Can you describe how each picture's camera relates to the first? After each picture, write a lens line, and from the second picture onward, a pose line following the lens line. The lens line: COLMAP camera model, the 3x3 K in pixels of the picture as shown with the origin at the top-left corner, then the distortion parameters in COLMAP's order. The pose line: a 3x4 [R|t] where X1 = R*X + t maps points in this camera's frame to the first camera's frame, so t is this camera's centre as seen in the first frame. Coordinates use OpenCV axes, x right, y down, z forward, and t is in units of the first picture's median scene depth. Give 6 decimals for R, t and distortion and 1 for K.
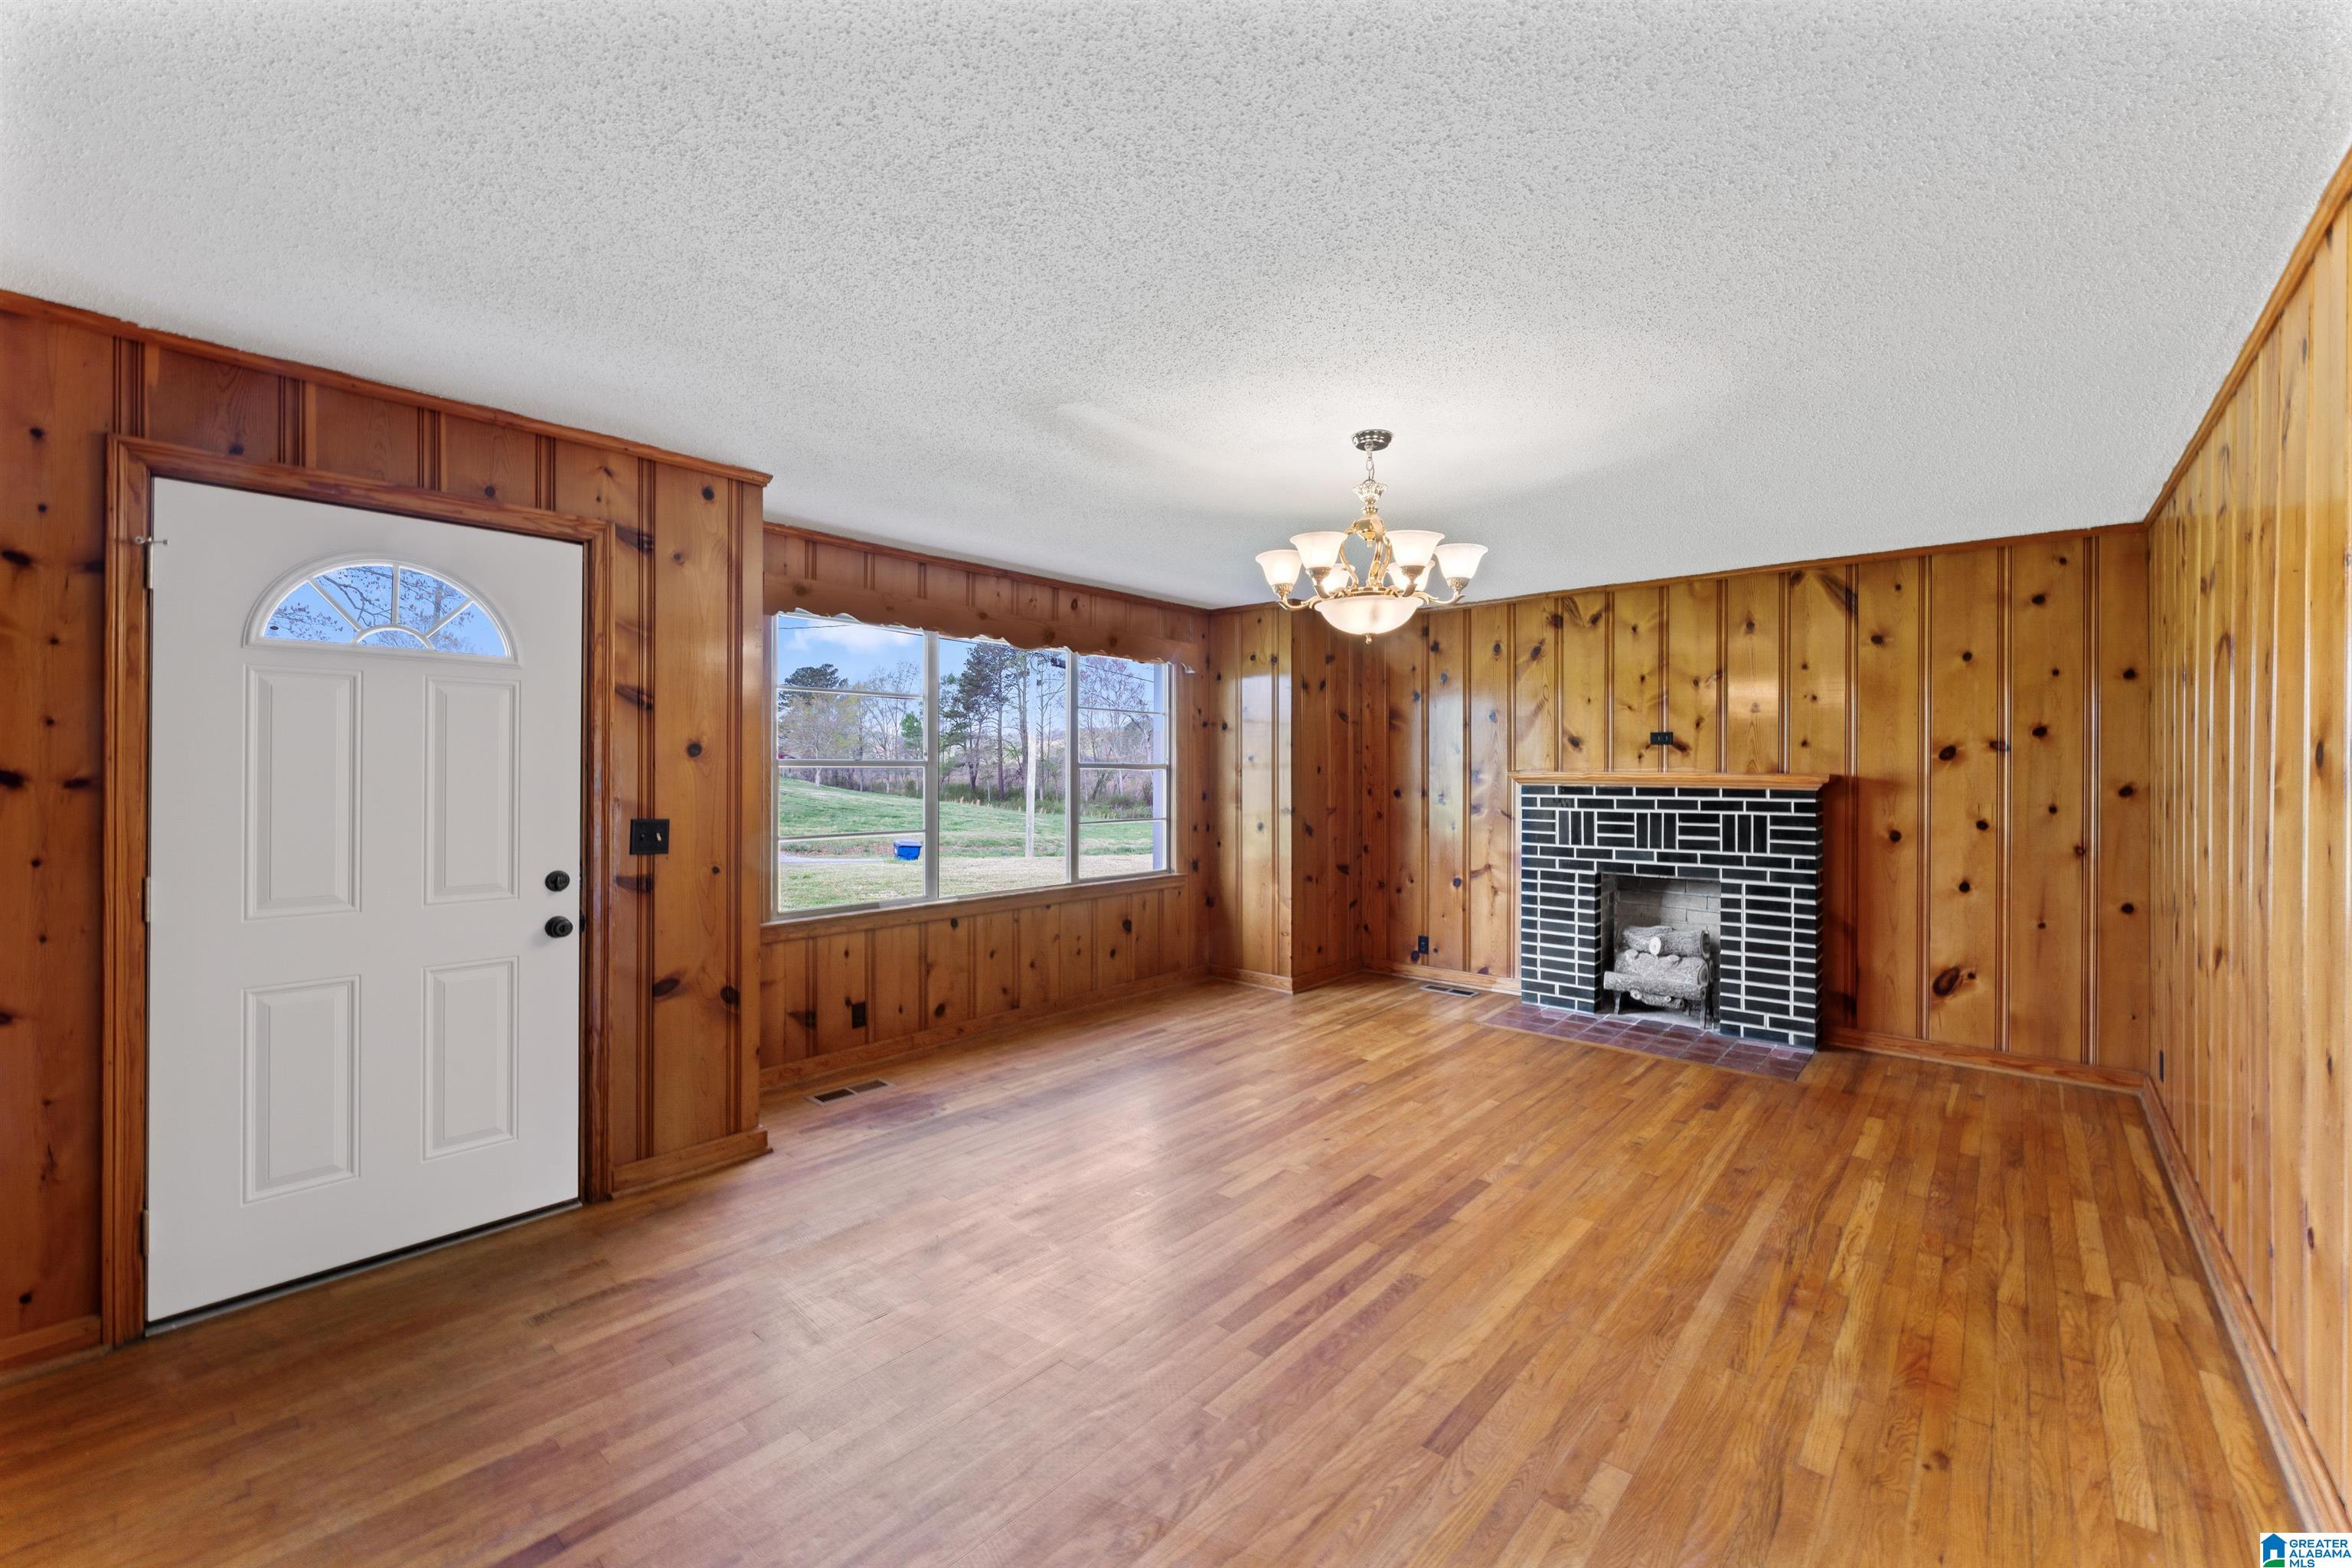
lens RADIAL K [[948.6, 0, 1175.1], [0, 948.6, 776.3], [0, 0, 1]] dist [-0.005995, -0.000283]
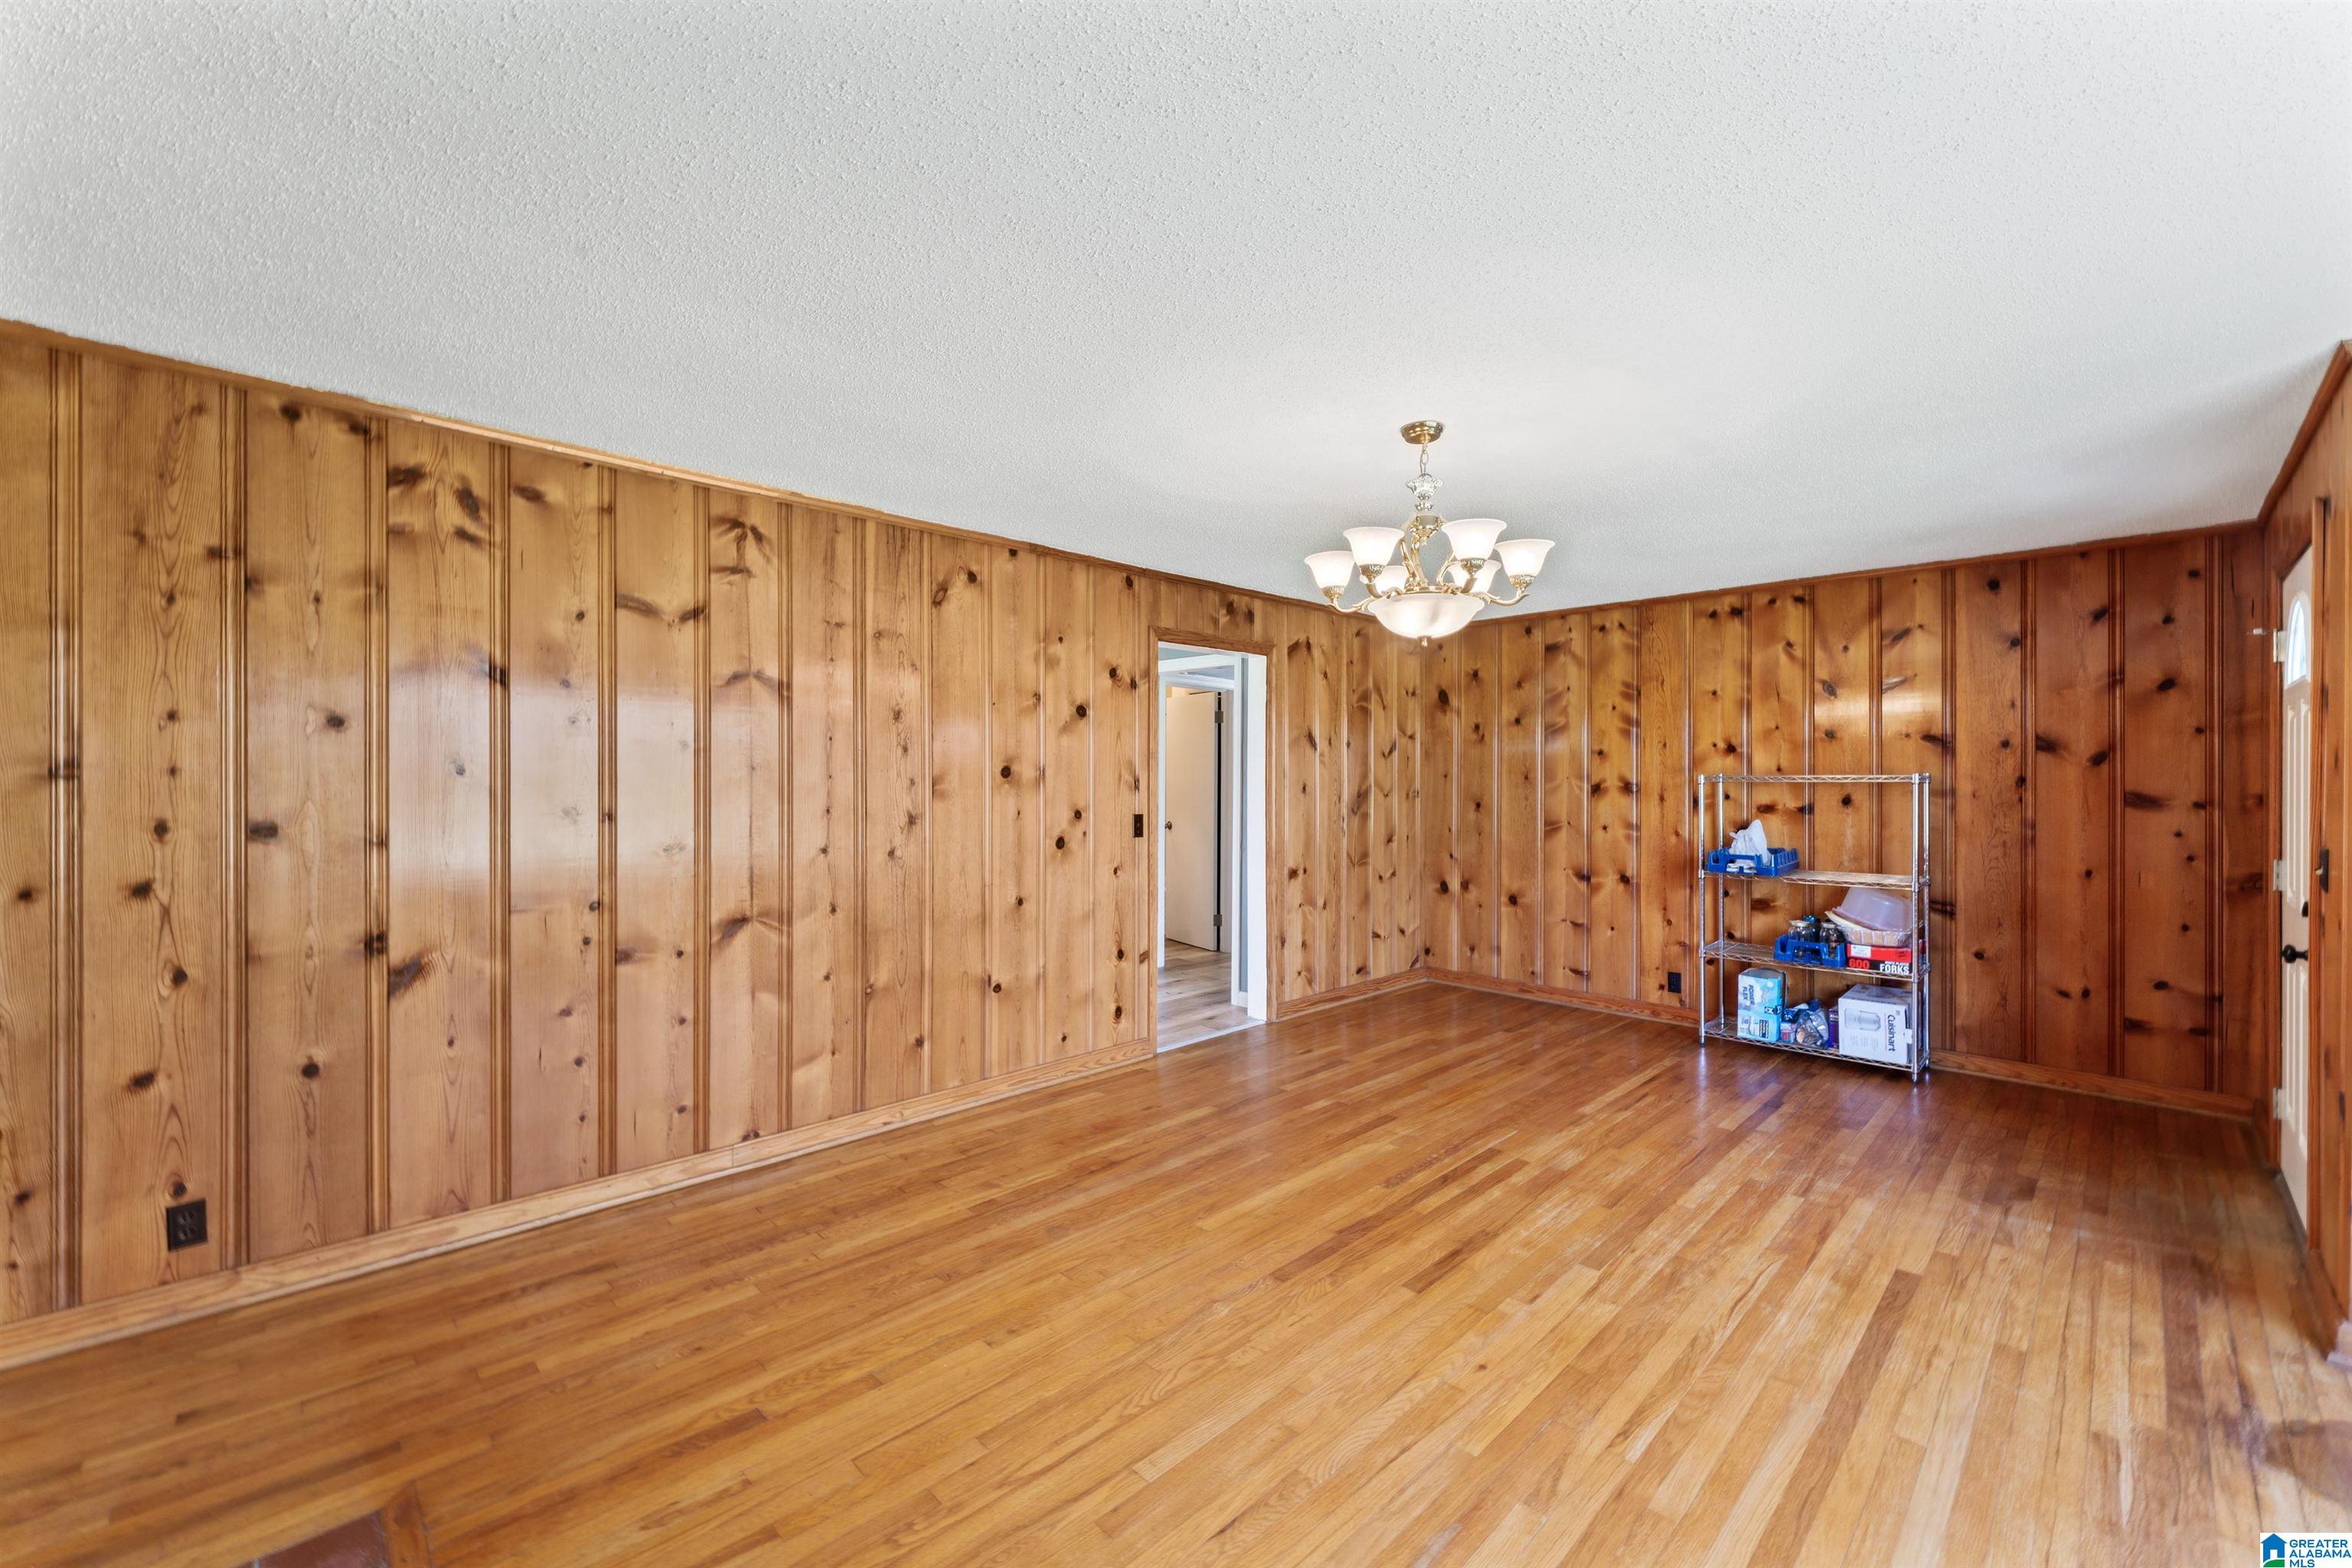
lens RADIAL K [[948.6, 0, 1172.4], [0, 948.6, 779.5], [0, 0, 1]] dist [-0.005995, -0.000283]
pose [[-0.997266, -0.005481, 0.073698, 0.262156], [-0.005018, 0.999967, 0.006465, -0.008625], [-0.073731, 0.006078, -0.997260, 1.334874]]
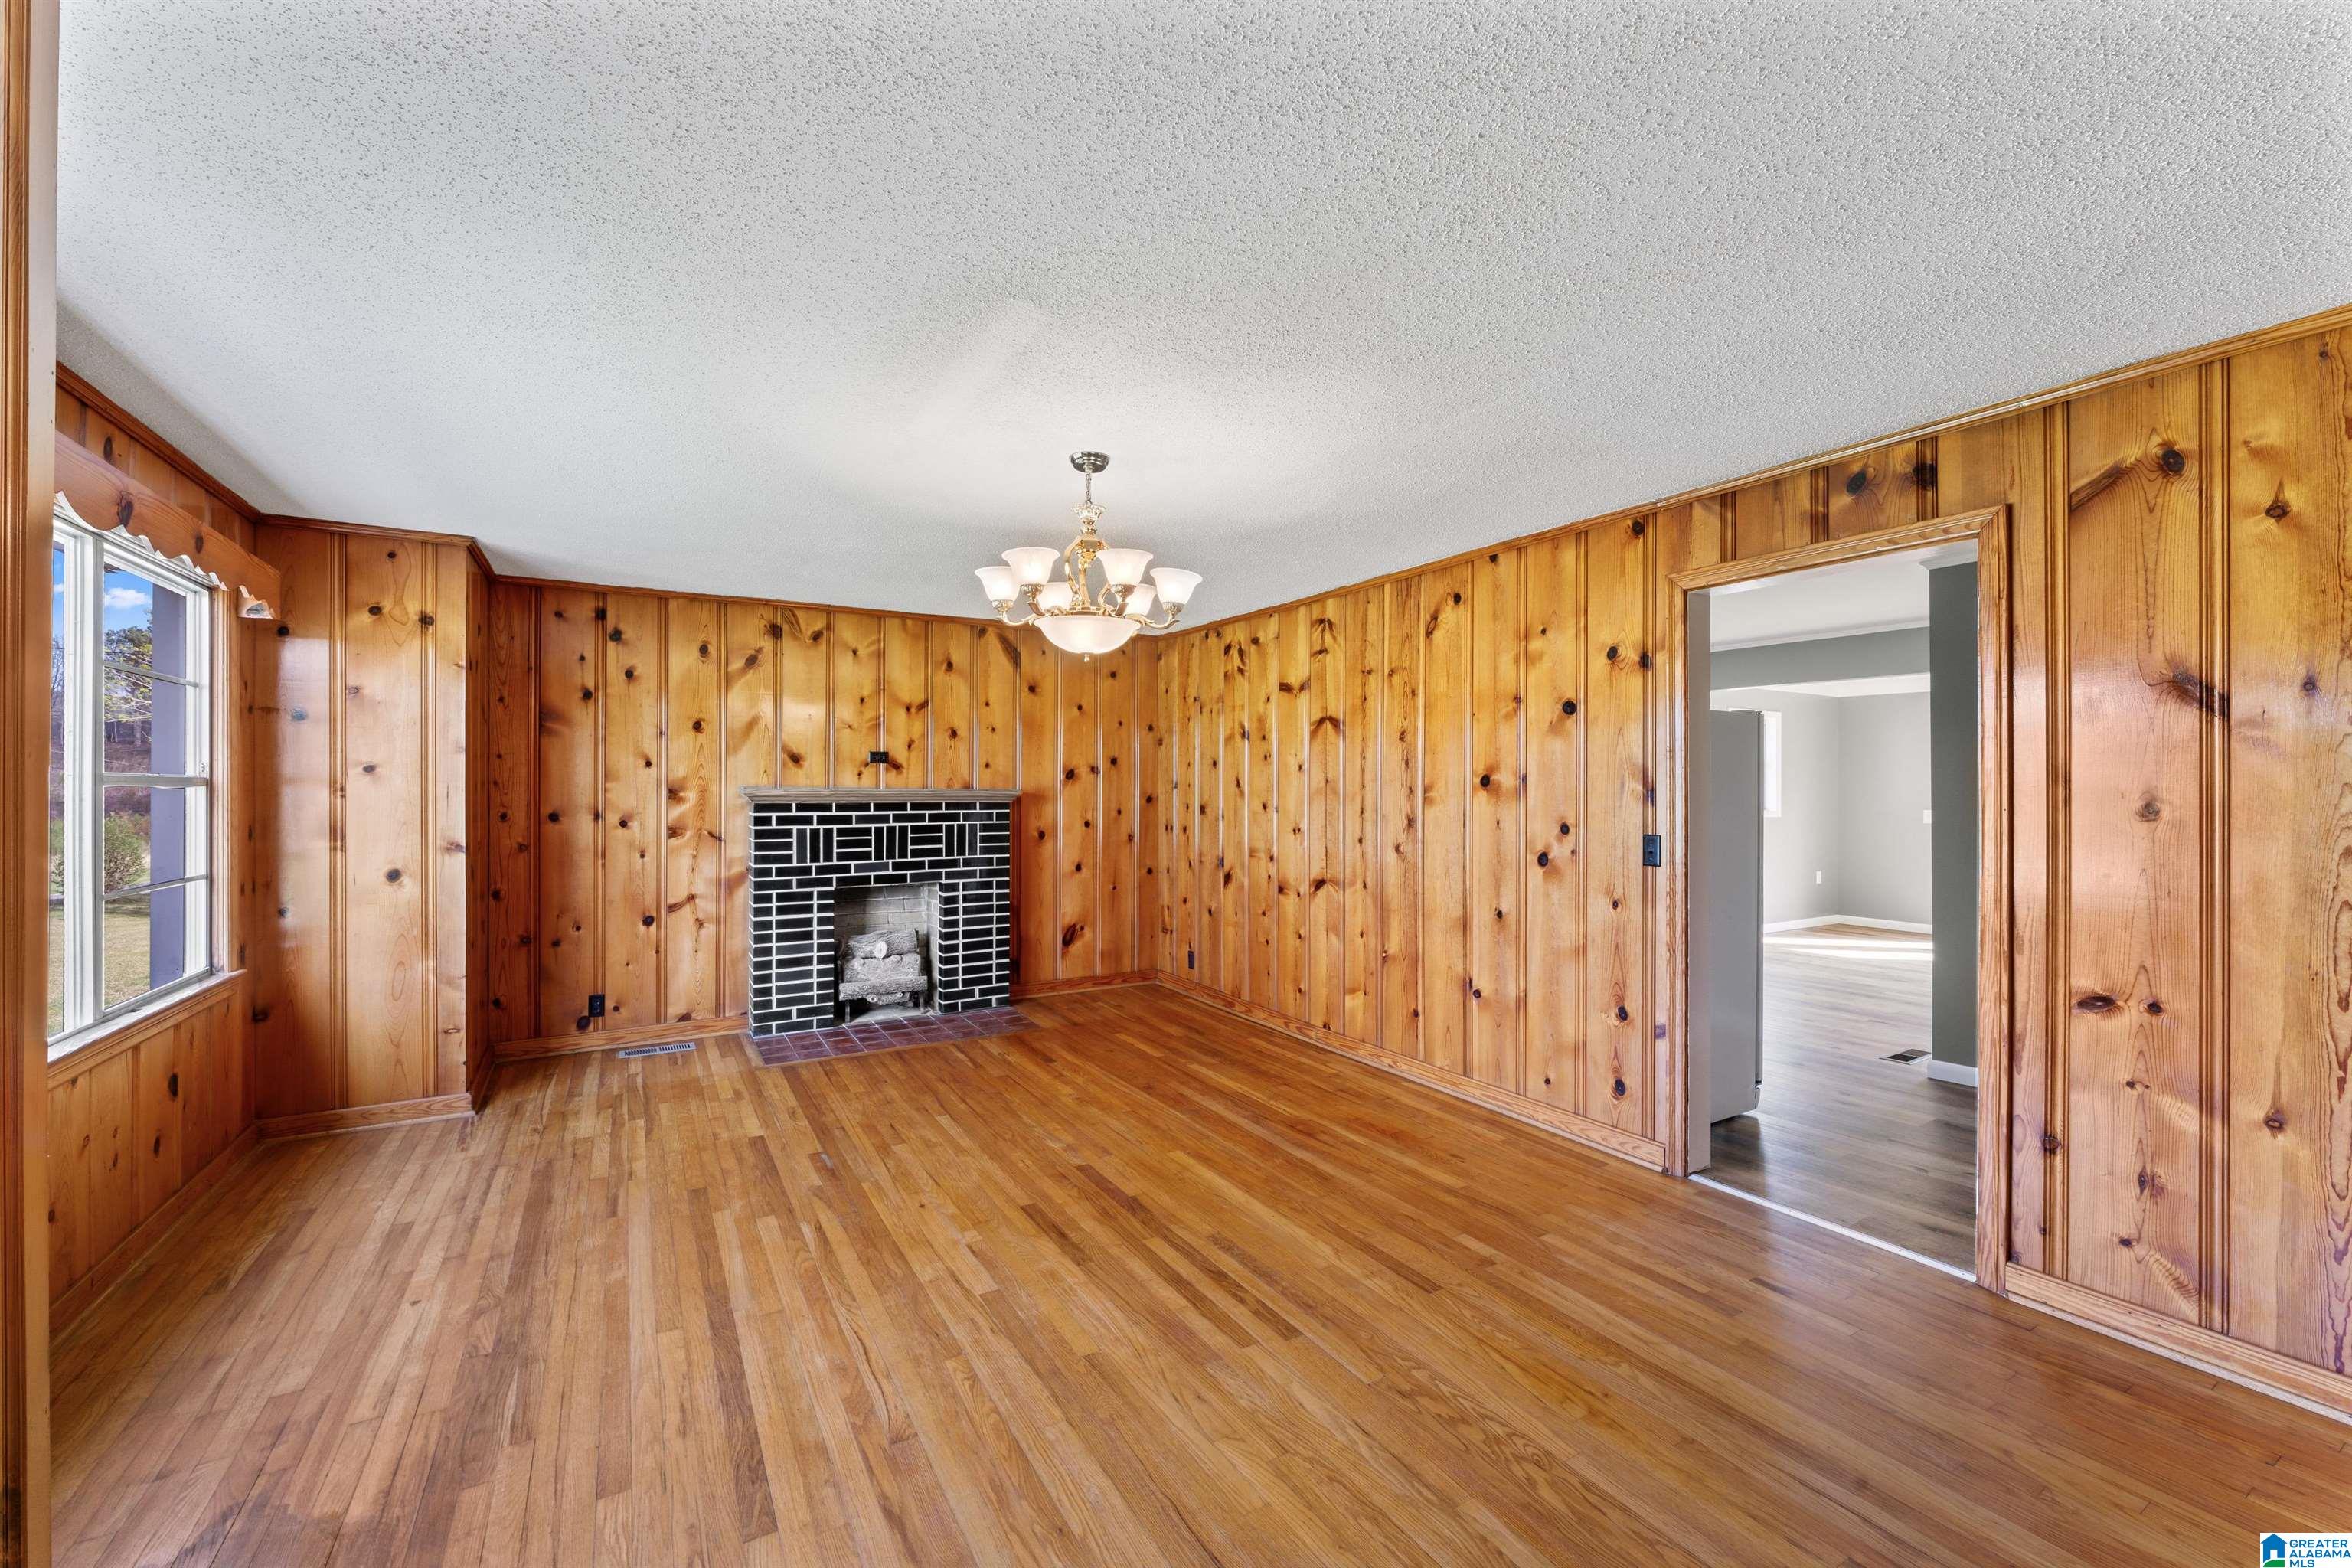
lens RADIAL K [[948.6, 0, 1186.4], [0, 948.6, 786.3], [0, 0, 1]] dist [-0.005995, -0.000283]
pose [[0.303439, -0.001460, 0.952850, -0.492334], [0.005980, 0.999982, -0.000372, -0.005234], [-0.952832, 0.005811, 0.303443, 0.403150]]
